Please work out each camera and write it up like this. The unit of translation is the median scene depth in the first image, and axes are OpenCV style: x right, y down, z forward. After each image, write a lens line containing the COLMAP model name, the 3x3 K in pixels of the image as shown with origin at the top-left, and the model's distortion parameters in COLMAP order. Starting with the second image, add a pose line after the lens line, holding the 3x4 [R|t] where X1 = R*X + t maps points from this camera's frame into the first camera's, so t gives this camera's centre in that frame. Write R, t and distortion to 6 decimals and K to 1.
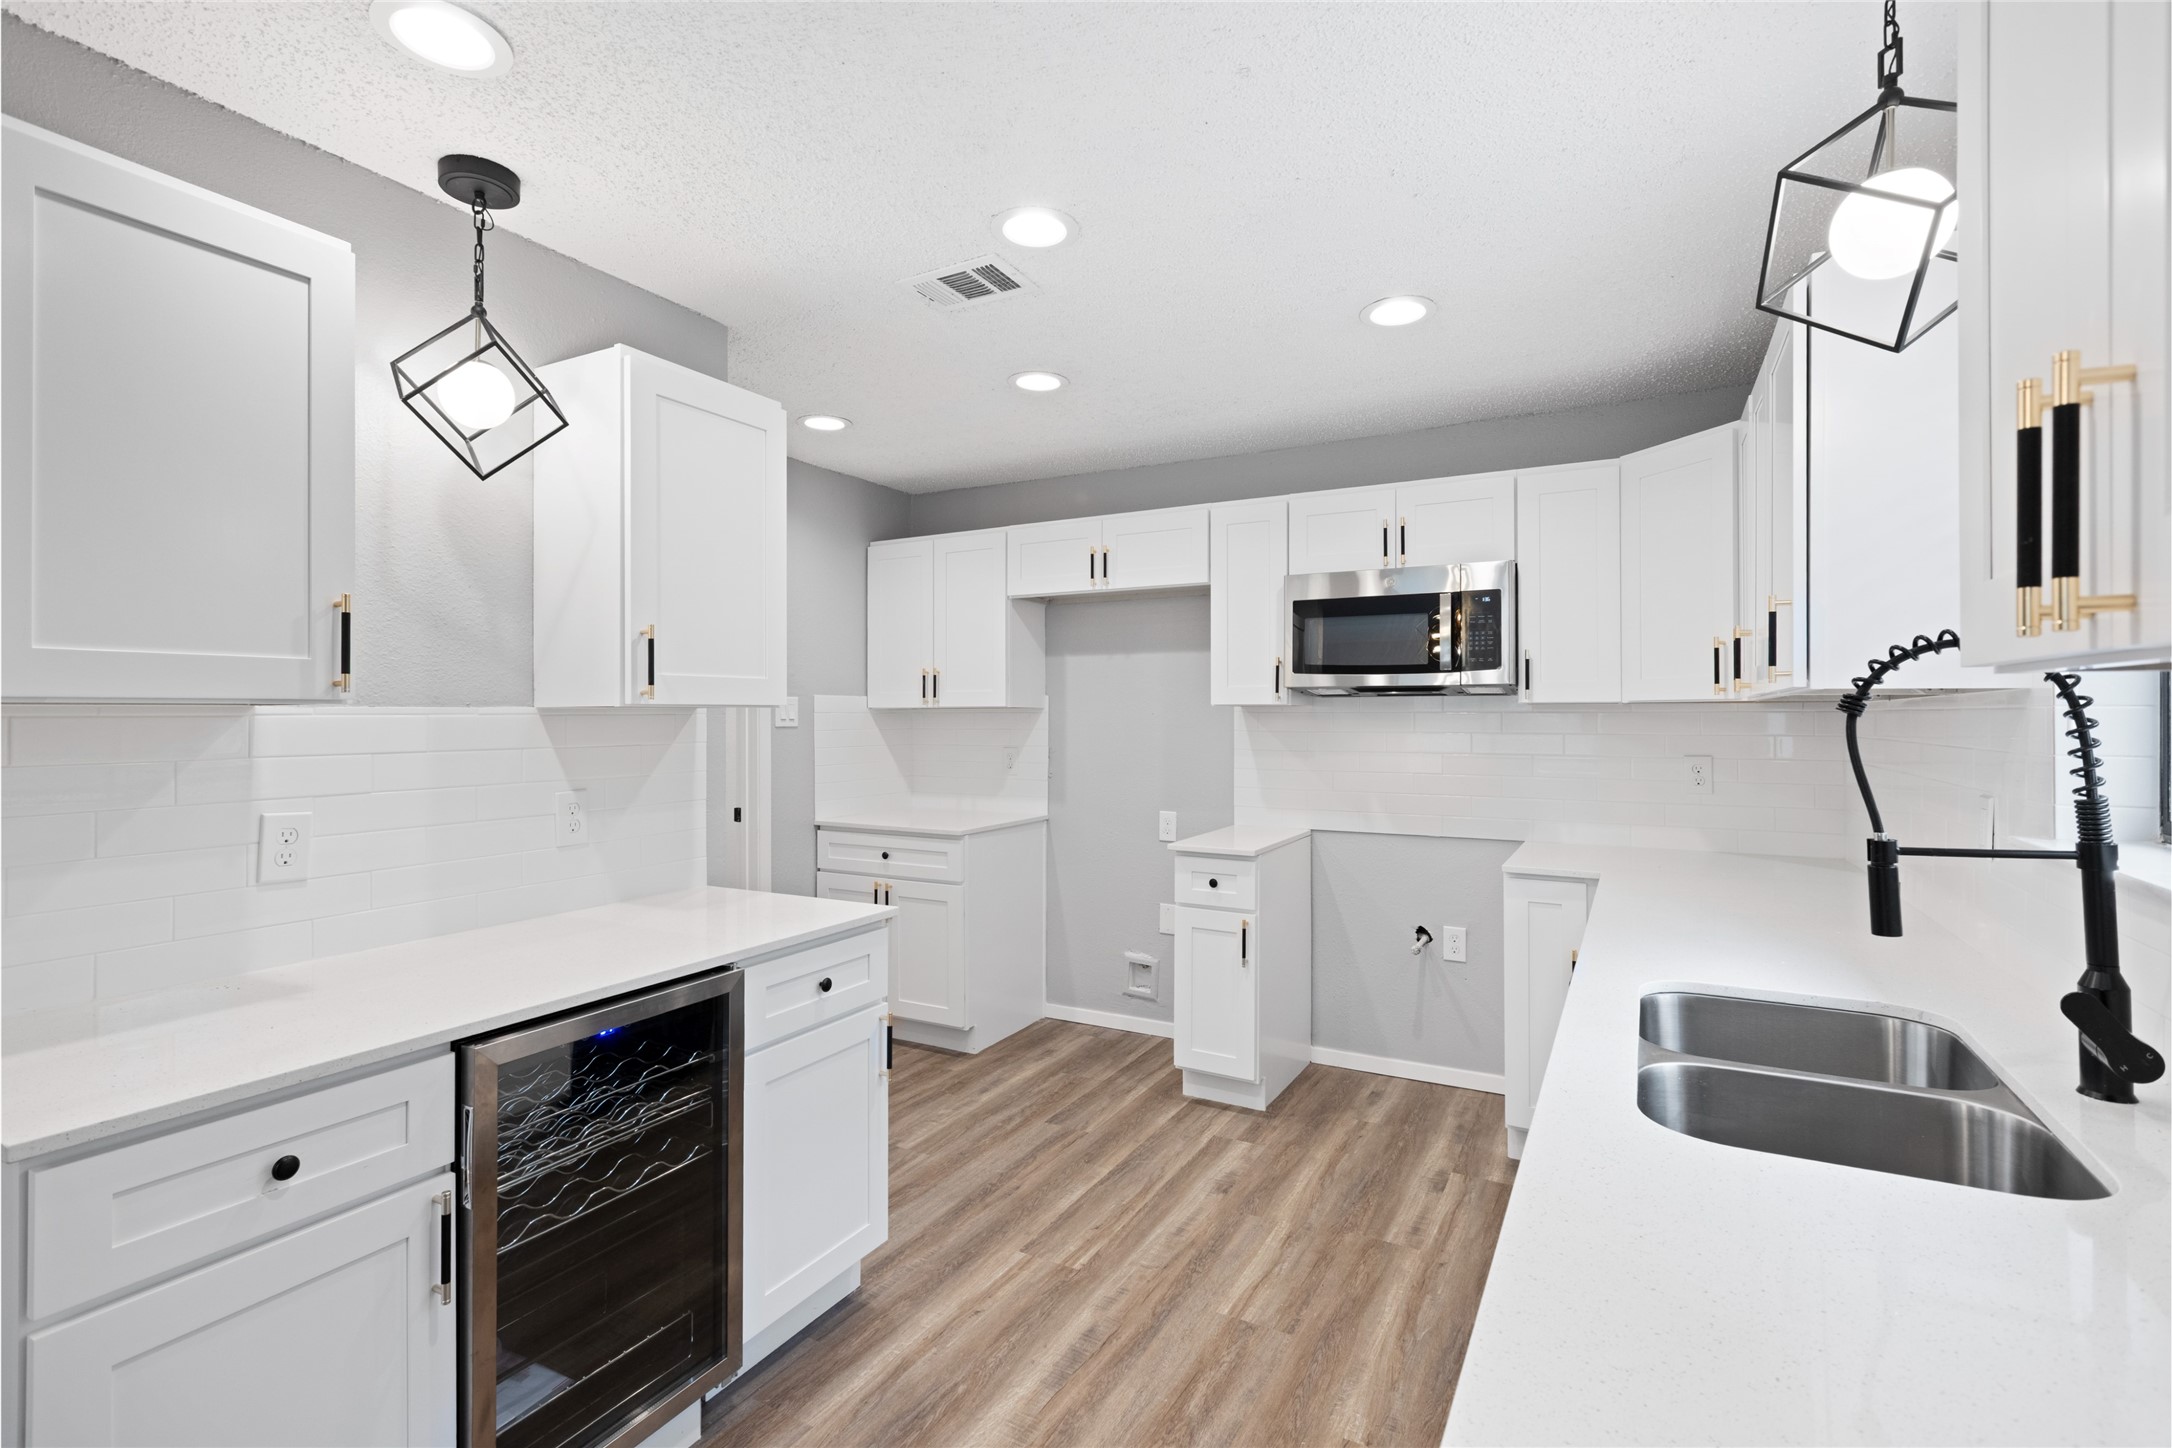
lens RADIAL K [[995.5, 0, 1077.9], [0, 995.5, 714.0], [0, 0, 1]] dist [0.002949, -0.000911]
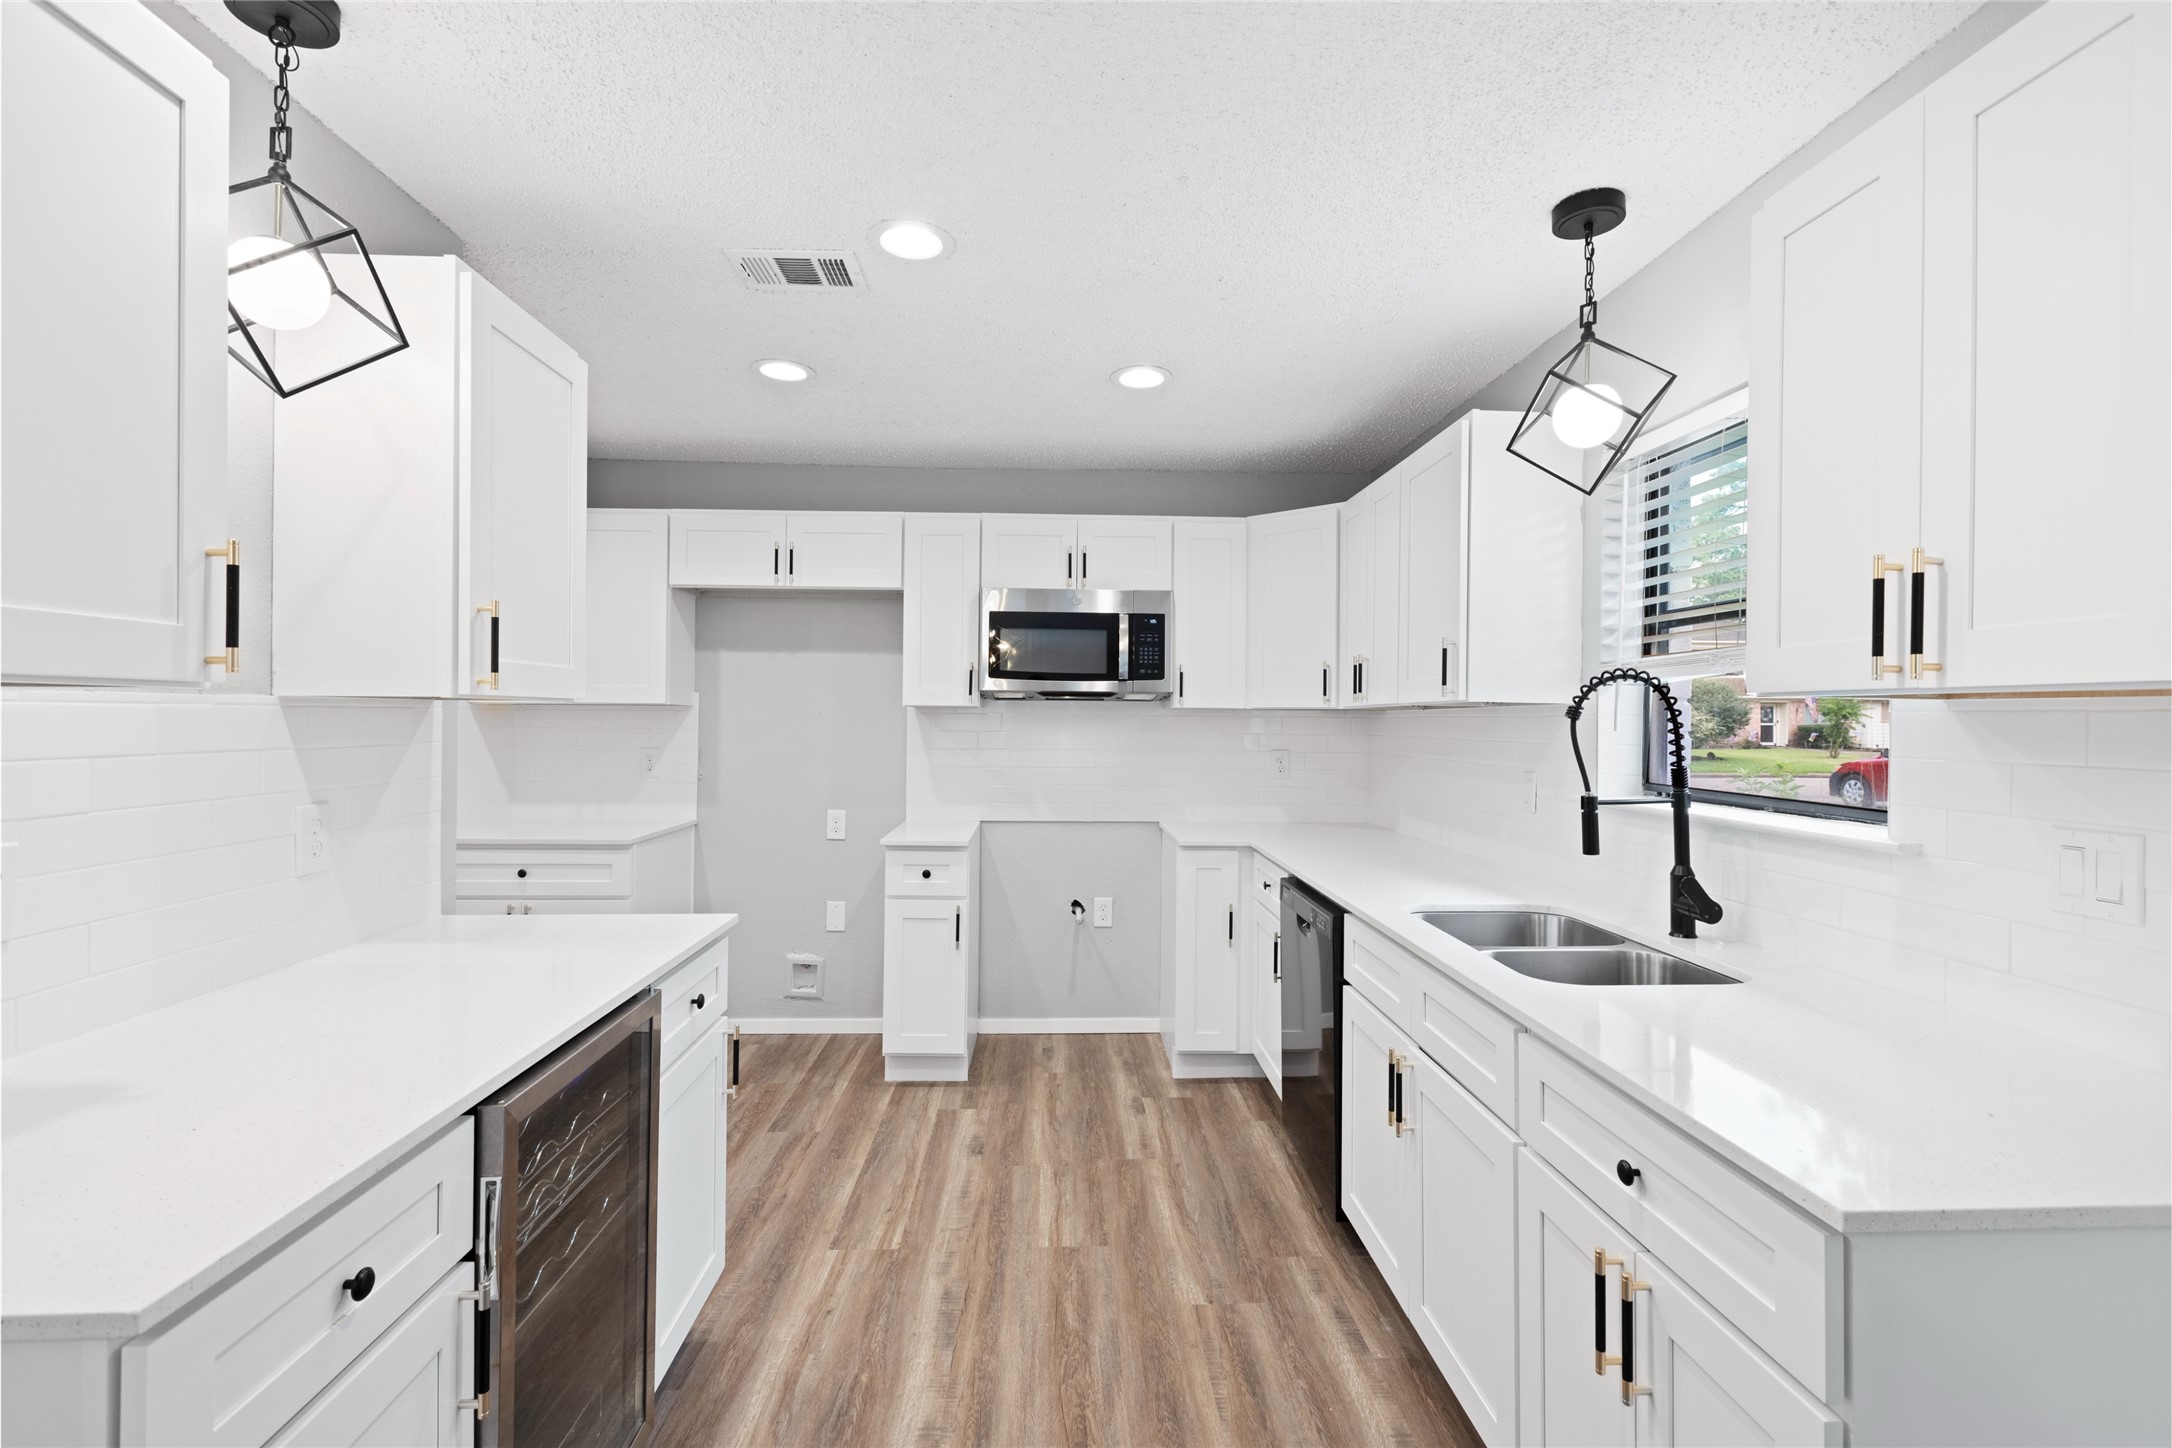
lens RADIAL K [[995.5, 0, 1064.3], [0, 995.5, 722.7], [0, 0, 1]] dist [0.002949, -0.000911]
pose [[0.856293, 0.006387, 0.516451, -0.405564], [-0.010180, 0.999938, 0.004512, 0.004156], [-0.516390, -0.009122, 0.856305, 0.029238]]
